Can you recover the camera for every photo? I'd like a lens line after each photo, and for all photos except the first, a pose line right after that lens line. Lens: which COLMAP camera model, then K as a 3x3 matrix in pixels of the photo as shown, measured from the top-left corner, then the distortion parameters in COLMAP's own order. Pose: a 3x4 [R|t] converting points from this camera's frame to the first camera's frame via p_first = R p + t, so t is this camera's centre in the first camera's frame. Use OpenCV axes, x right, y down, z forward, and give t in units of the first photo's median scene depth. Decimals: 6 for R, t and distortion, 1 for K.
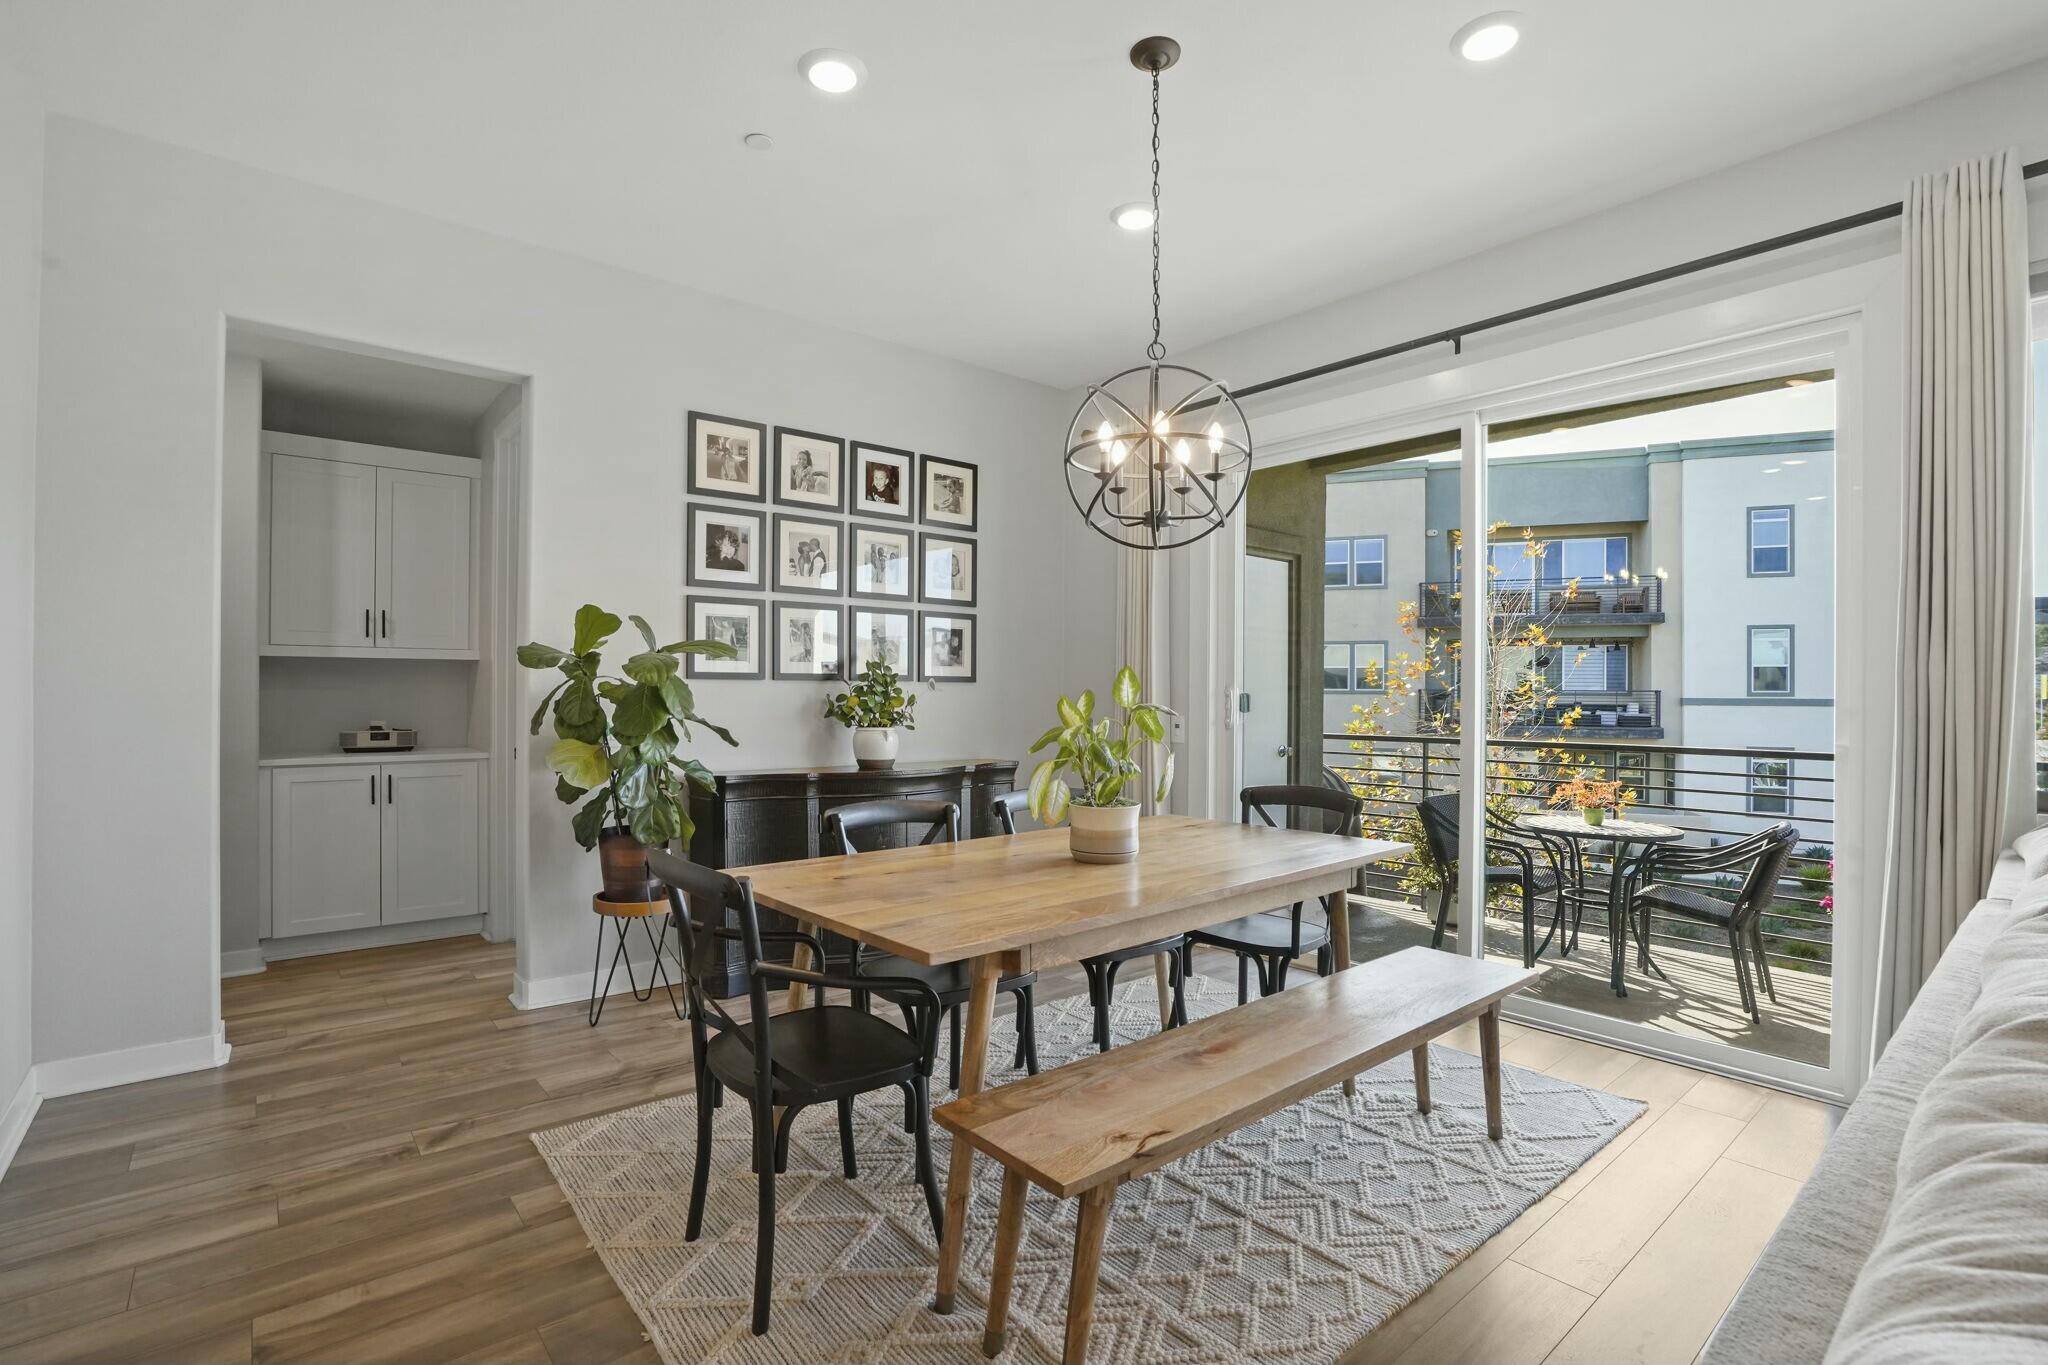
lens RADIAL K [[933.2, 0, 1011.2], [0, 933.2, 688.1], [0, 0, 1]] dist [-0.045312, 0.011790]
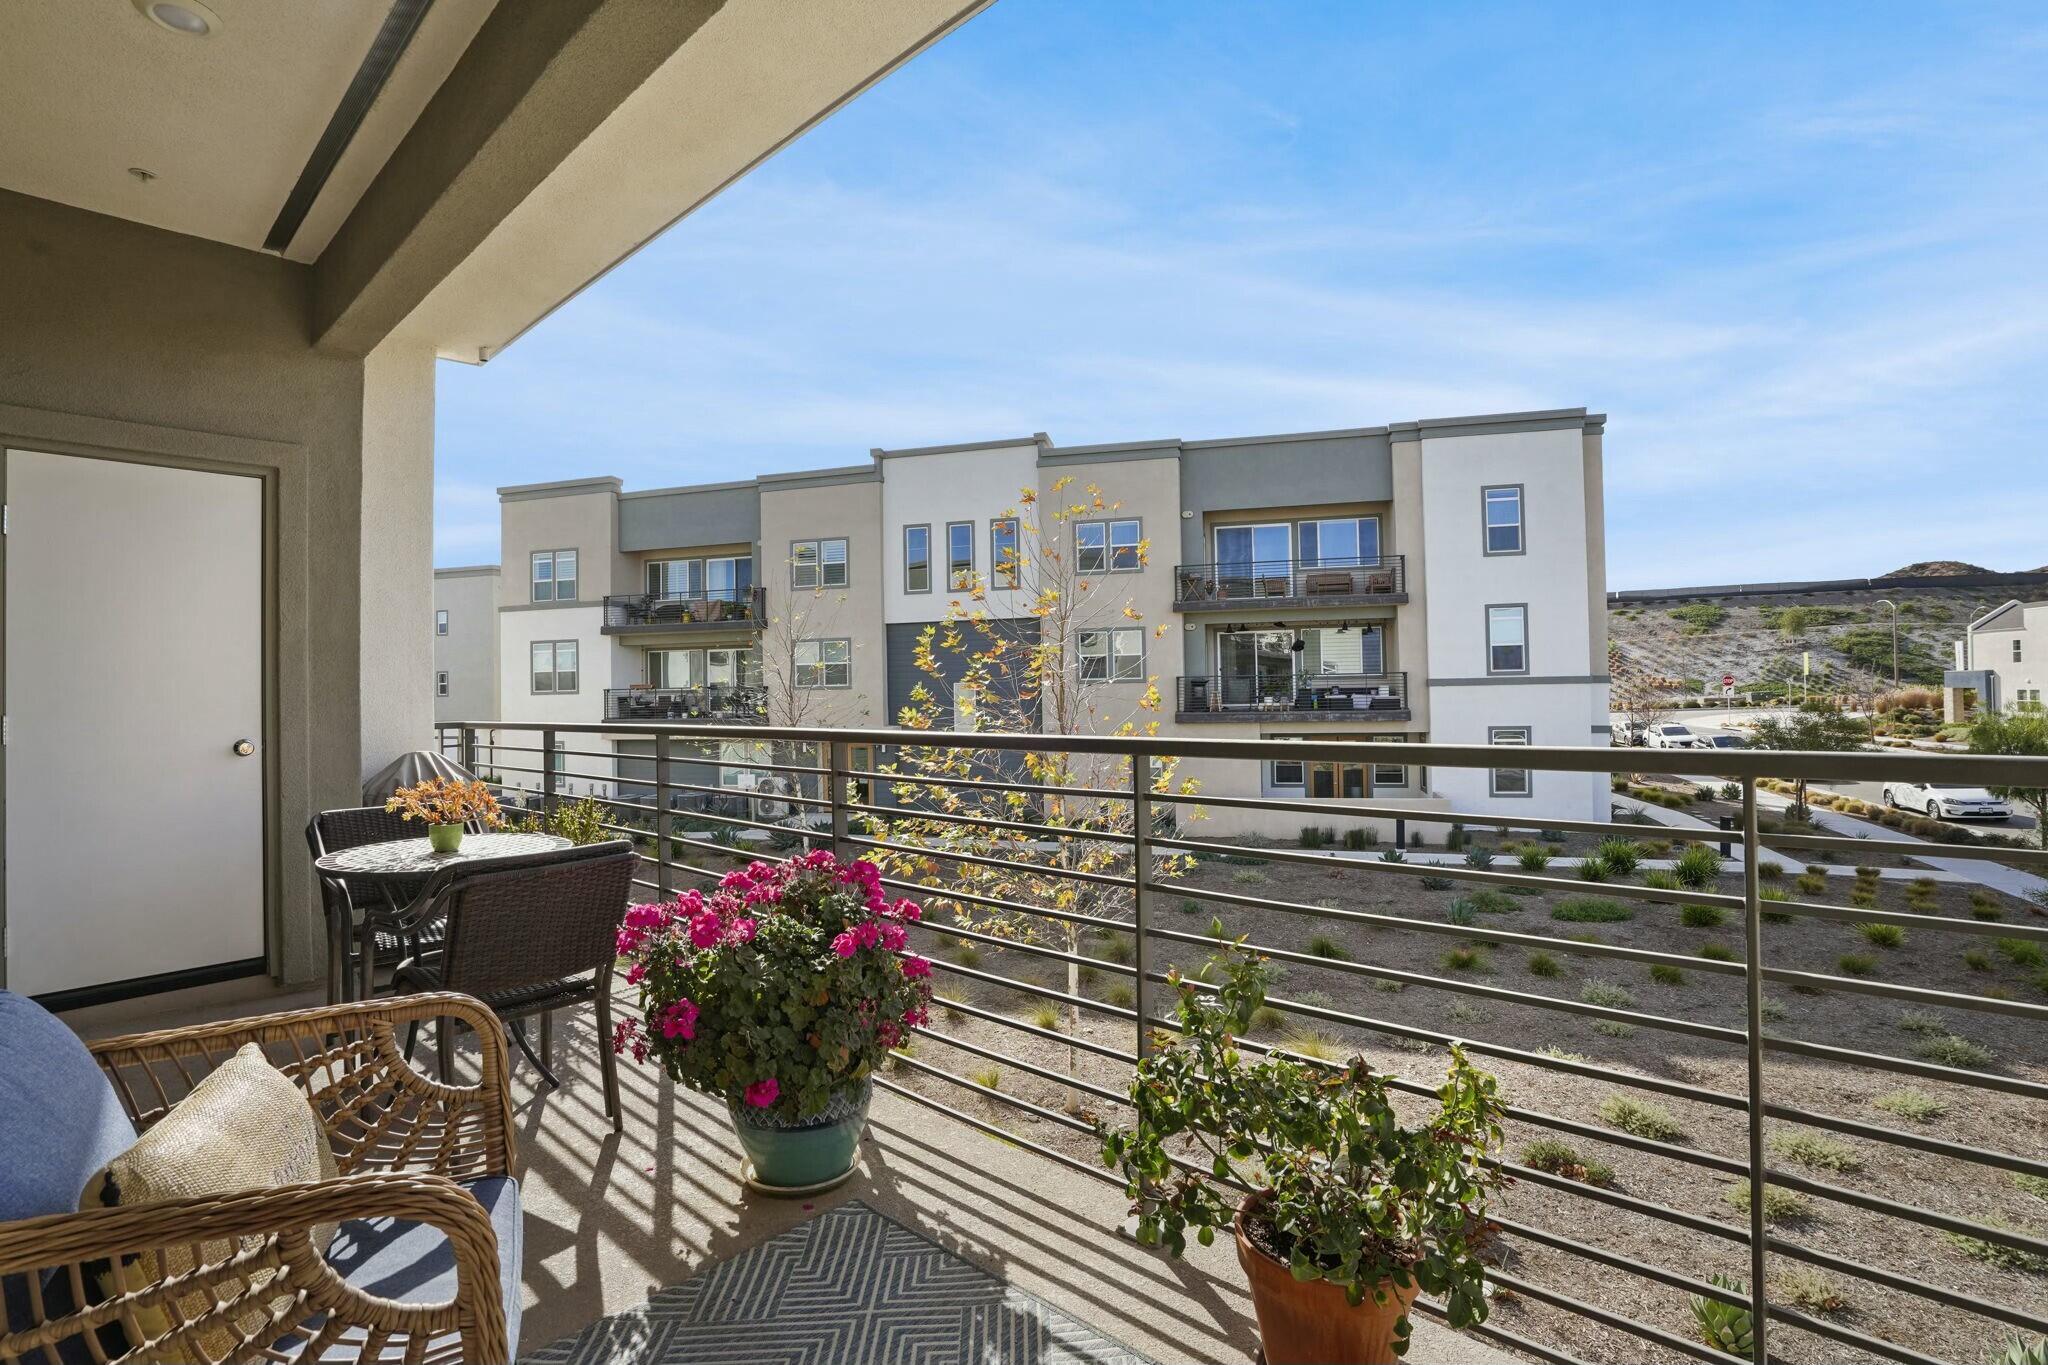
lens RADIAL K [[933.2, 0, 1067.7], [0, 933.2, 683.1], [0, 0, 1]] dist [-0.045312, 0.011790]
pose [[0.989072, -0.023705, 0.145516, 1.050936], [0.024381, 0.999699, -0.002869, 0.045621], [-0.145404, 0.006385, 0.989352, 0.326947]]
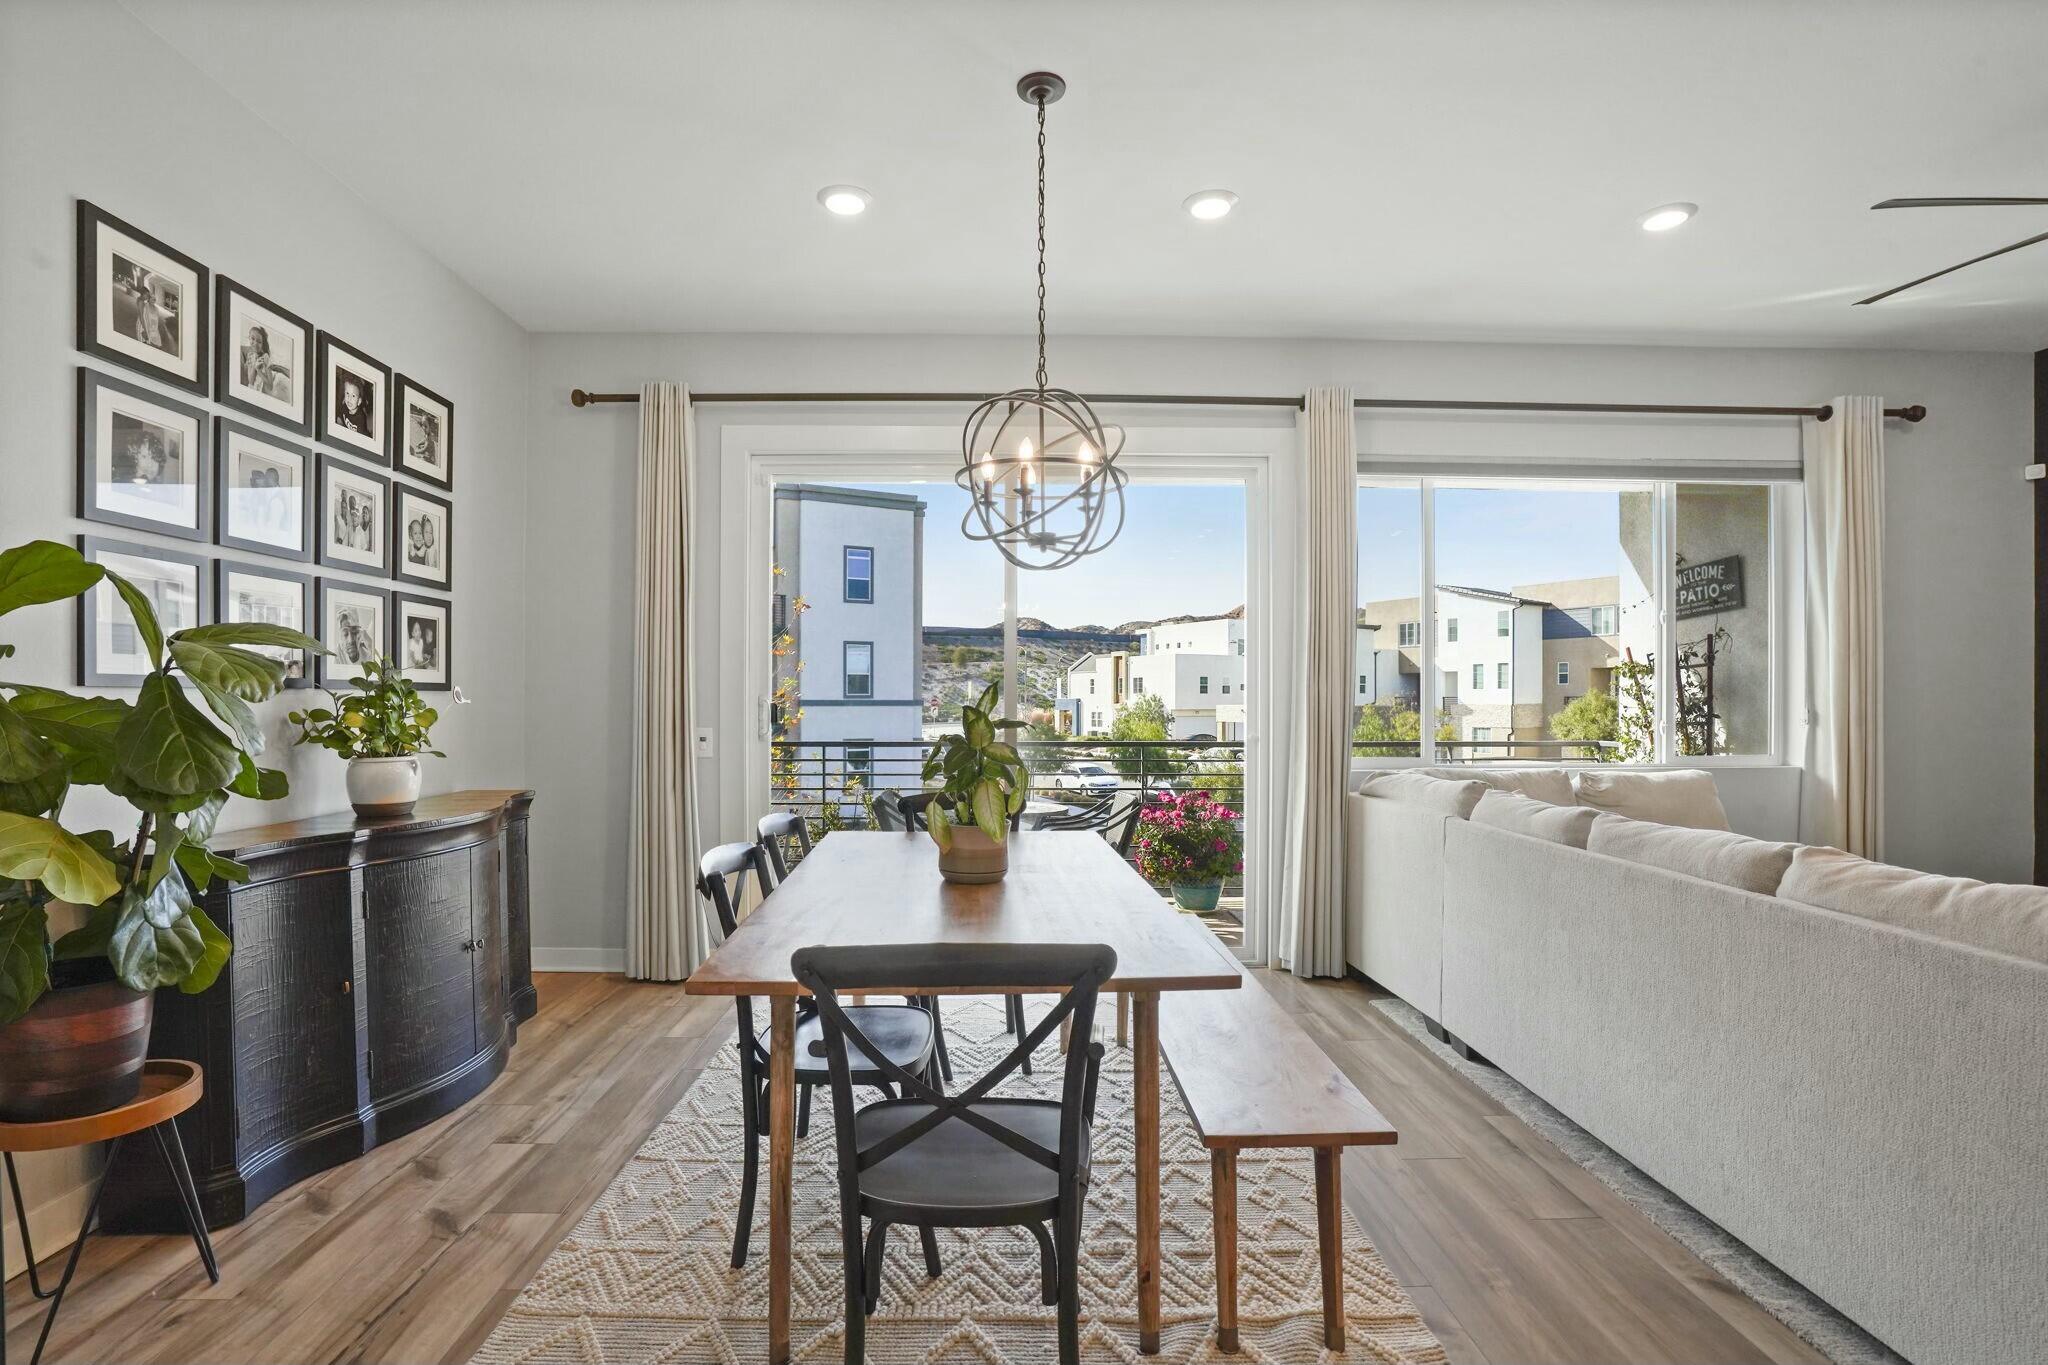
lens RADIAL K [[933.2, 0, 1005.1], [0, 933.2, 693.2], [0, 0, 1]] dist [-0.045312, 0.011790]
pose [[0.611755, -0.002268, 0.791044, -0.362819], [-0.000056, 0.999996, 0.002910, -0.006629], [-0.791047, -0.001824, 0.611753, 0.197115]]
